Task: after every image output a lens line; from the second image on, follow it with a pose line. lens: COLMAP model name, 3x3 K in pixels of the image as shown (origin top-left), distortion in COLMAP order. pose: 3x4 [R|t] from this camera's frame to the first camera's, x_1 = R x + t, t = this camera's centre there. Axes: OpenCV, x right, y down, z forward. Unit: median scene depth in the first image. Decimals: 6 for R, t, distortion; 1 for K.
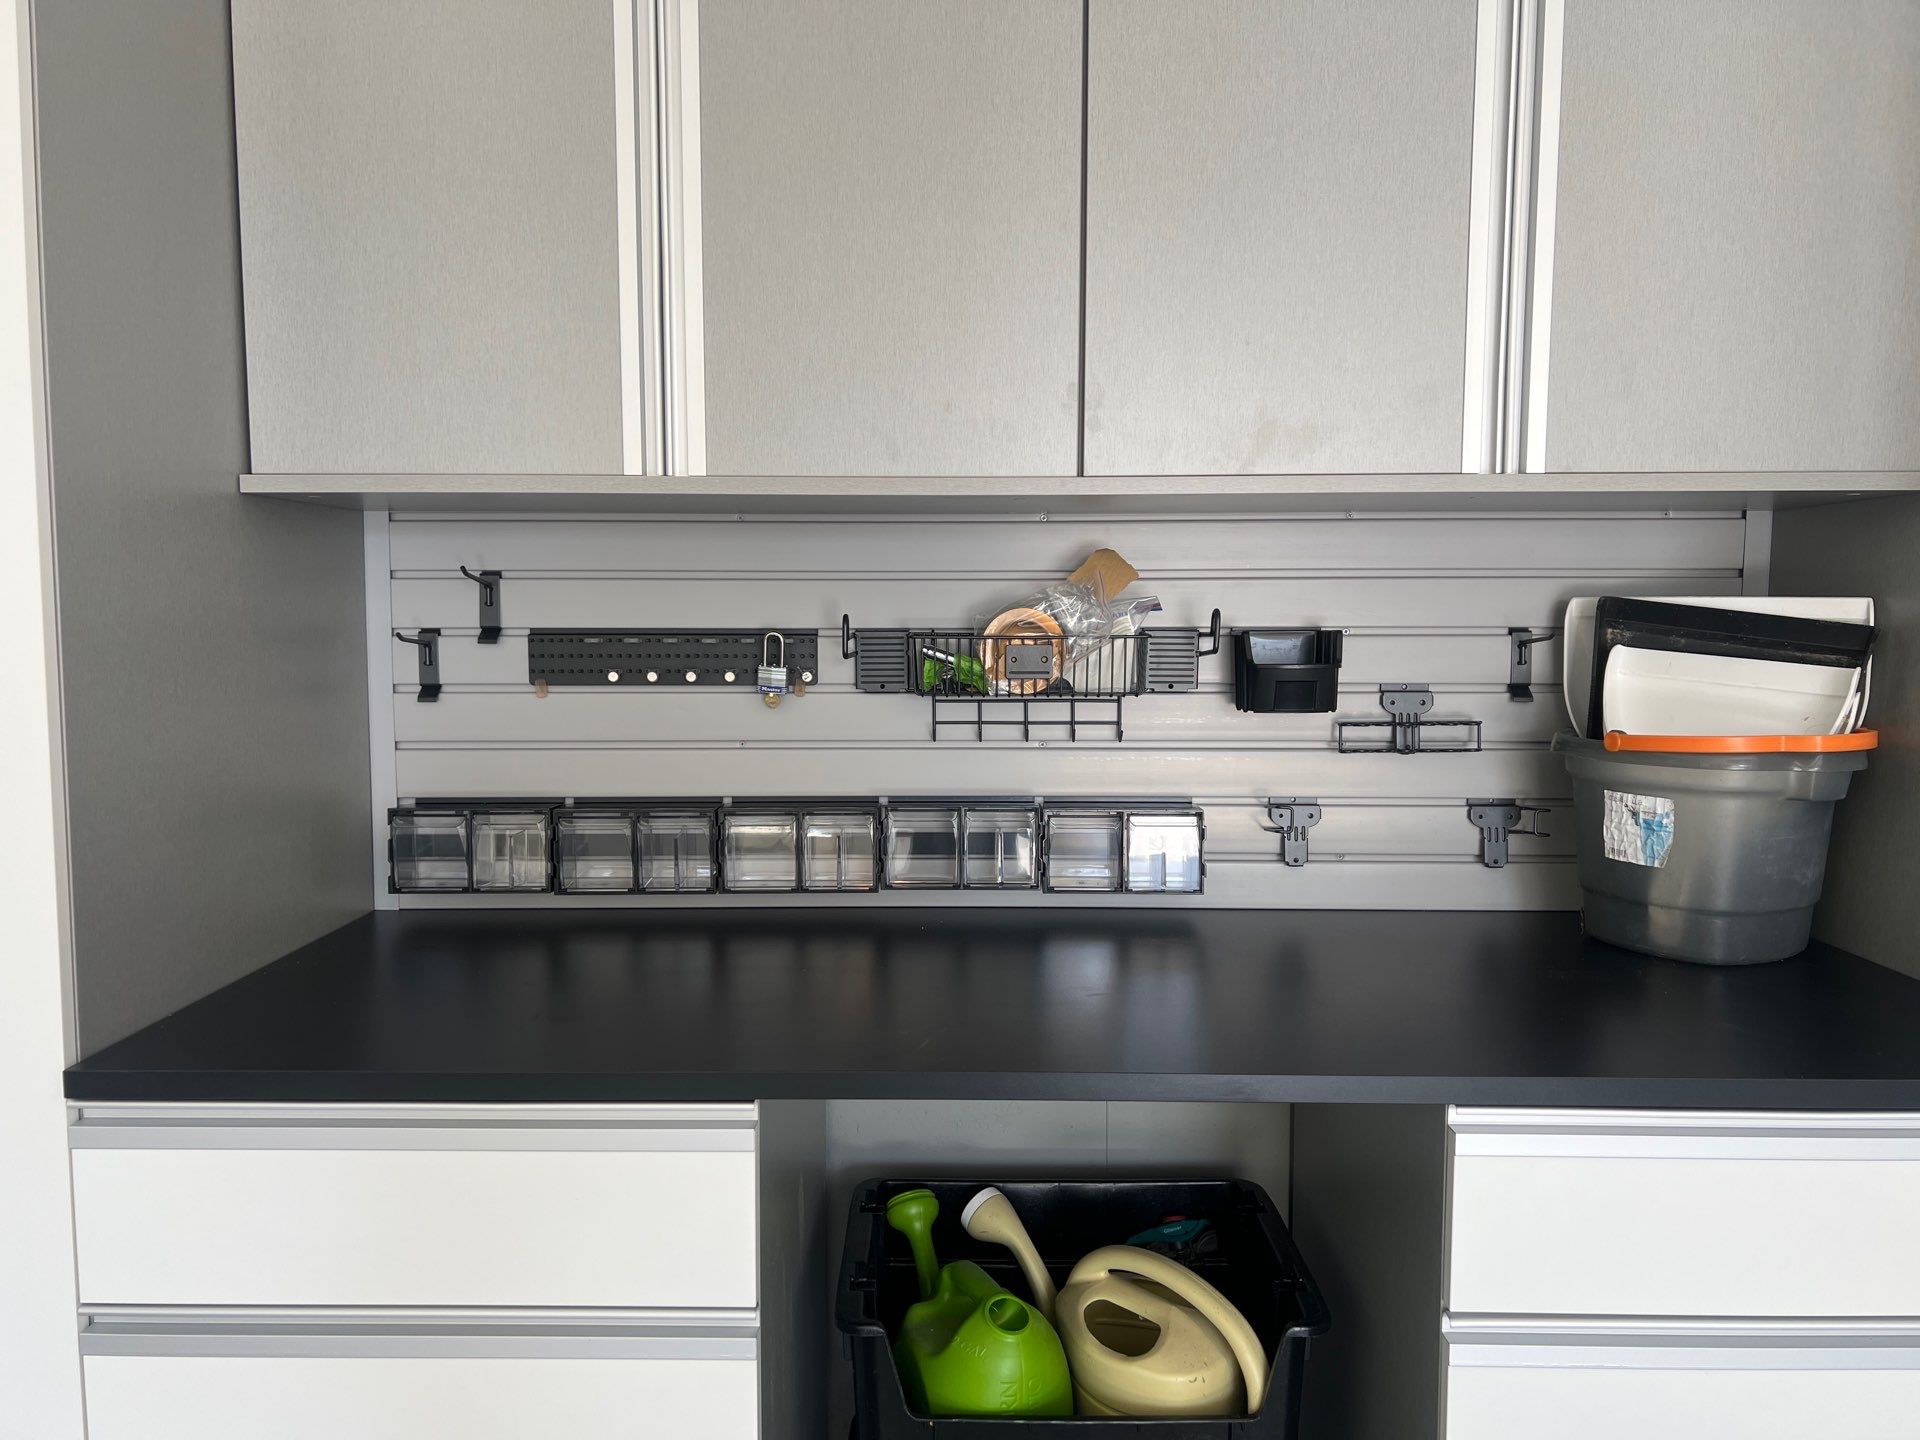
lens RADIAL K [[1479.7, 0, 976.9], [0, 1479.7, 722.7], [0, 0, 1]] dist [0.035787, -0.030533]
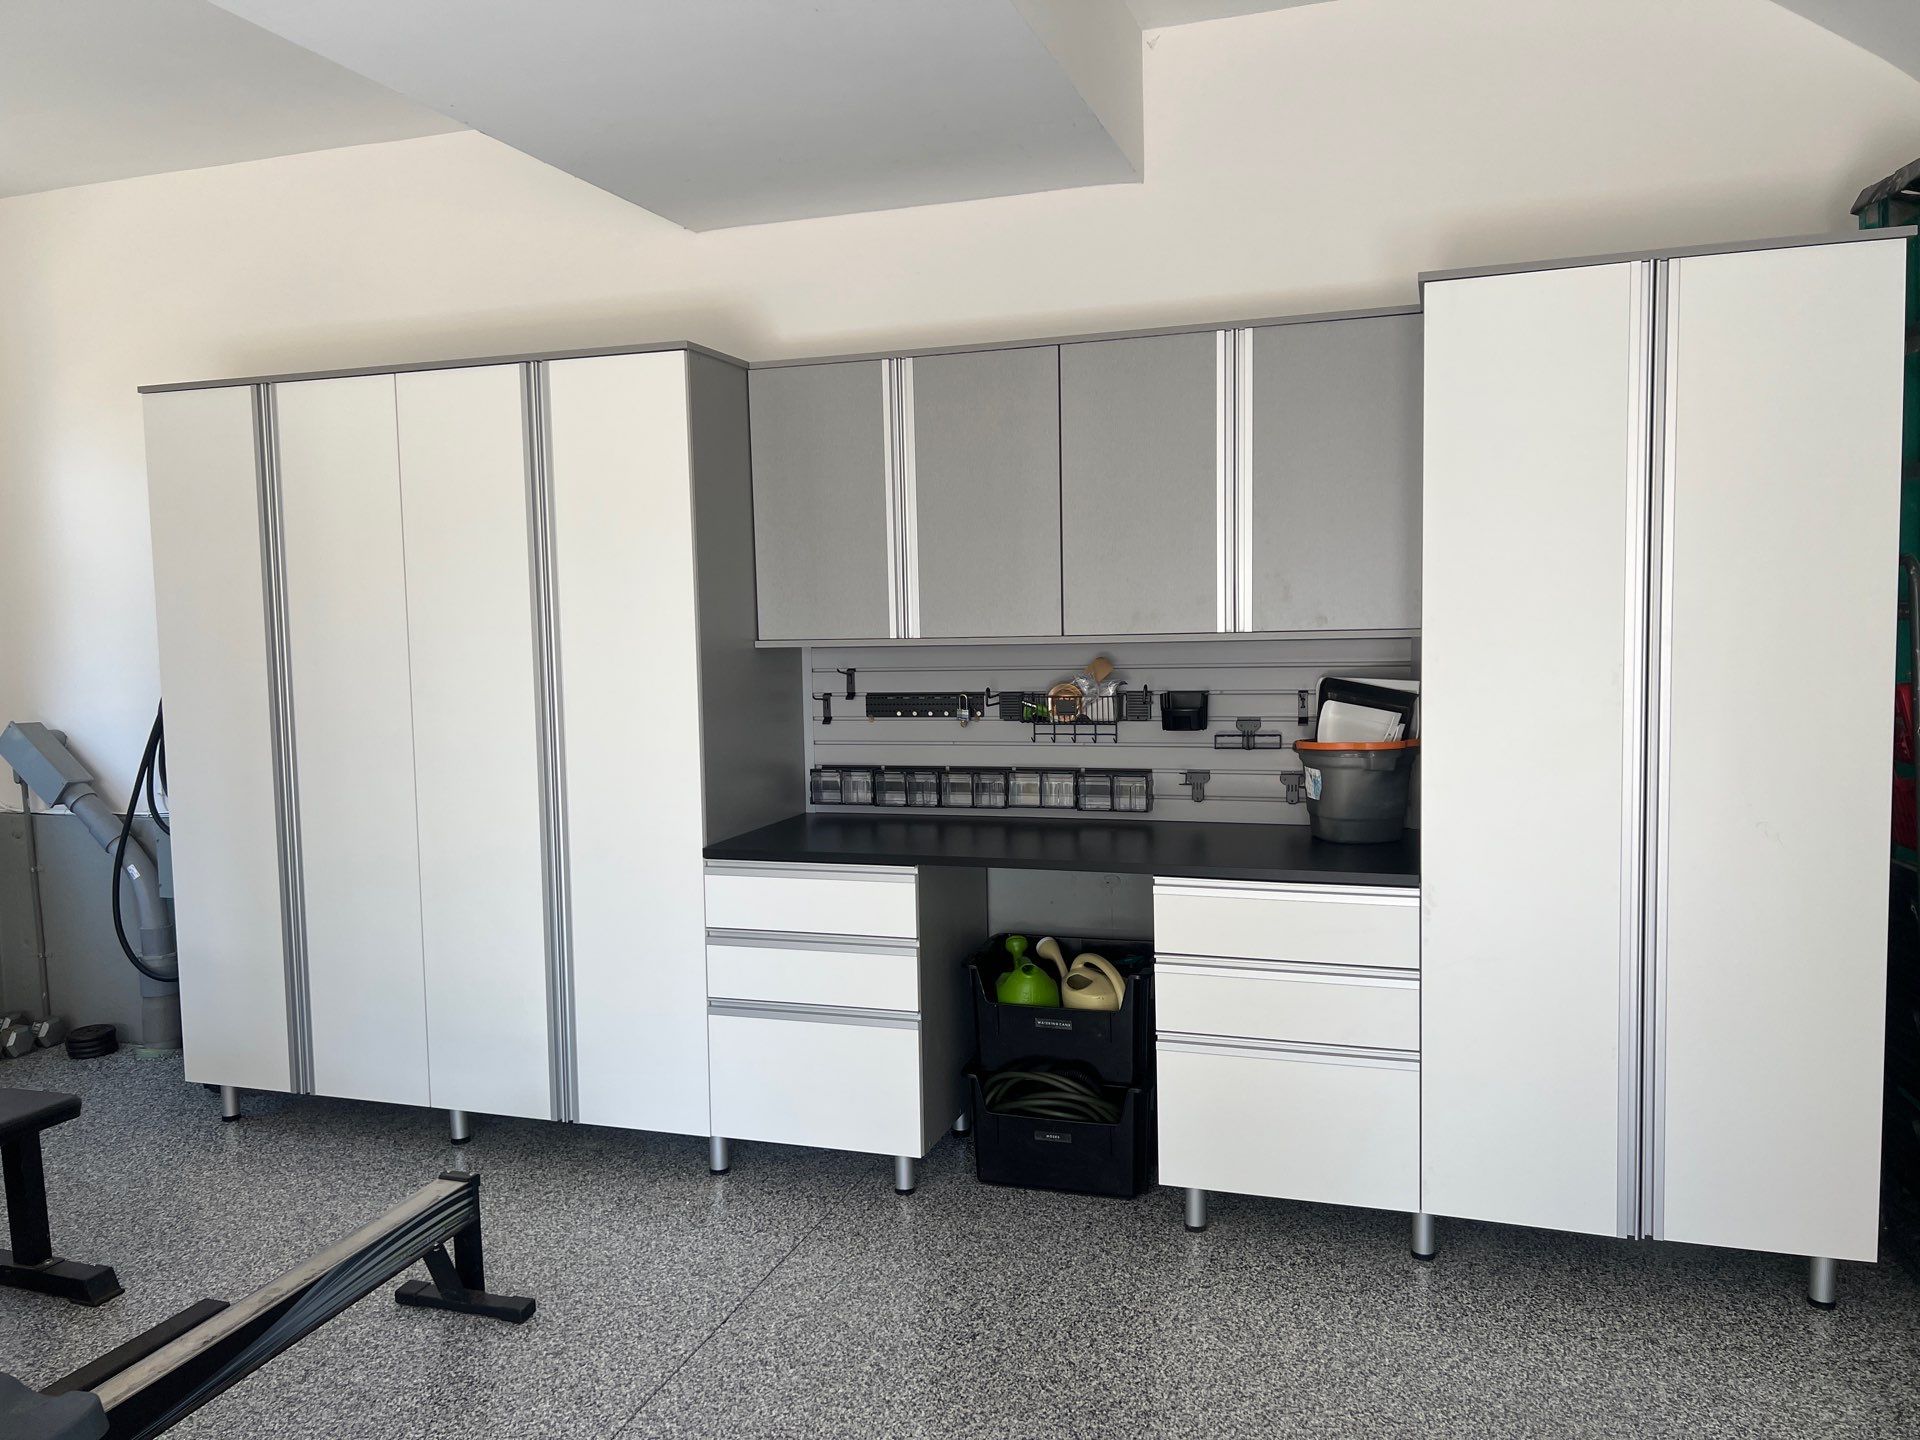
lens RADIAL K [[1388.8, 0, 973.2], [0, 1388.8, 715.2], [0, 0, 1]] dist [0.024034, 0.004286]
pose [[0.954678, 0.001137, -0.297637, 0.515831], [-0.003327, 0.999971, -0.006853, -0.014060], [0.297621, 0.007532, 0.954654, -1.048924]]
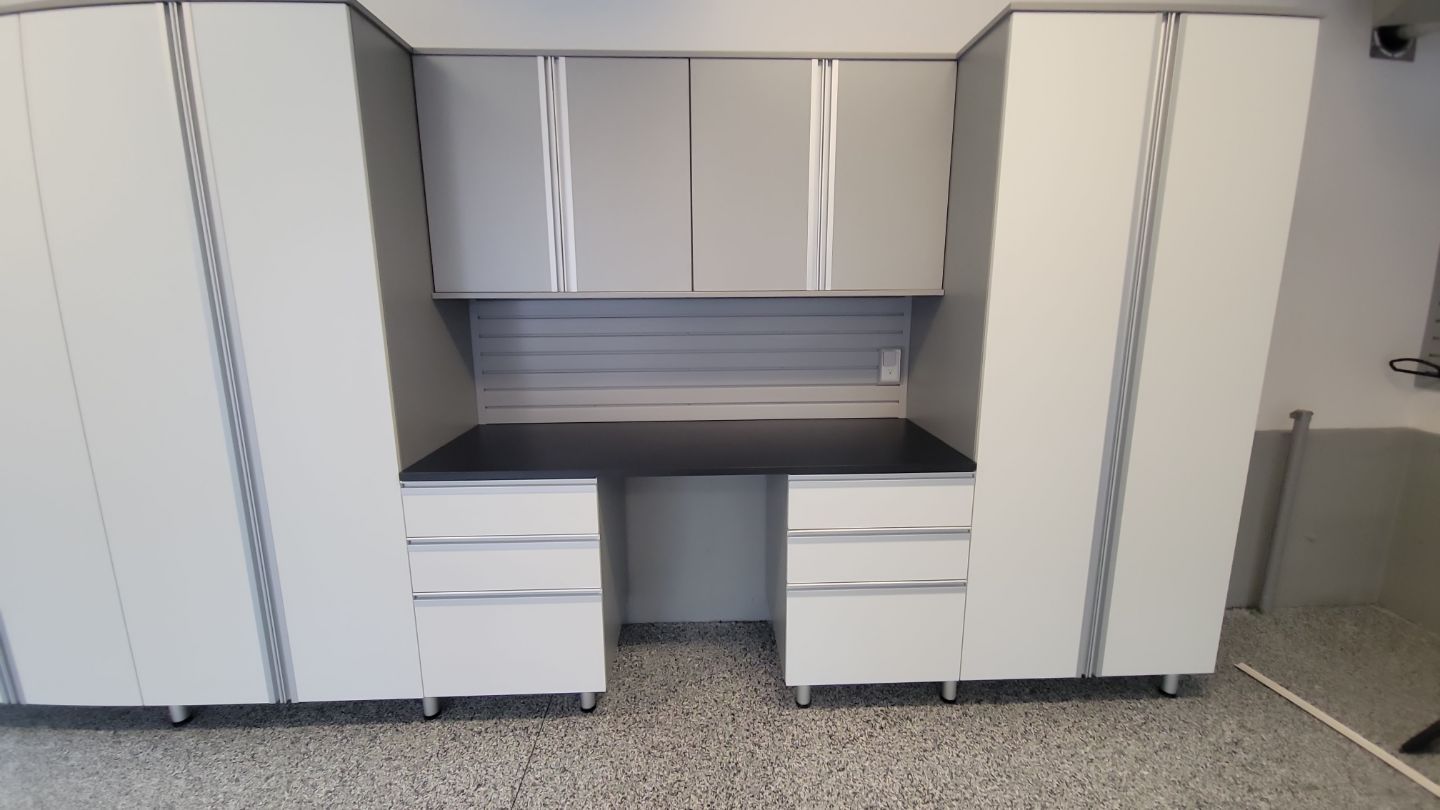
lens RADIAL K [[590.2, 0, 734.4], [0, 590.2, 398.9], [0, 0, 1]] dist [-0.001823, -0.001795]
pose [[0.998439, -0.013891, 0.054103, 0.074006], [0.008178, 0.994499, 0.104423, -0.053971], [-0.055256, -0.103817, 0.993060, -0.279135]]
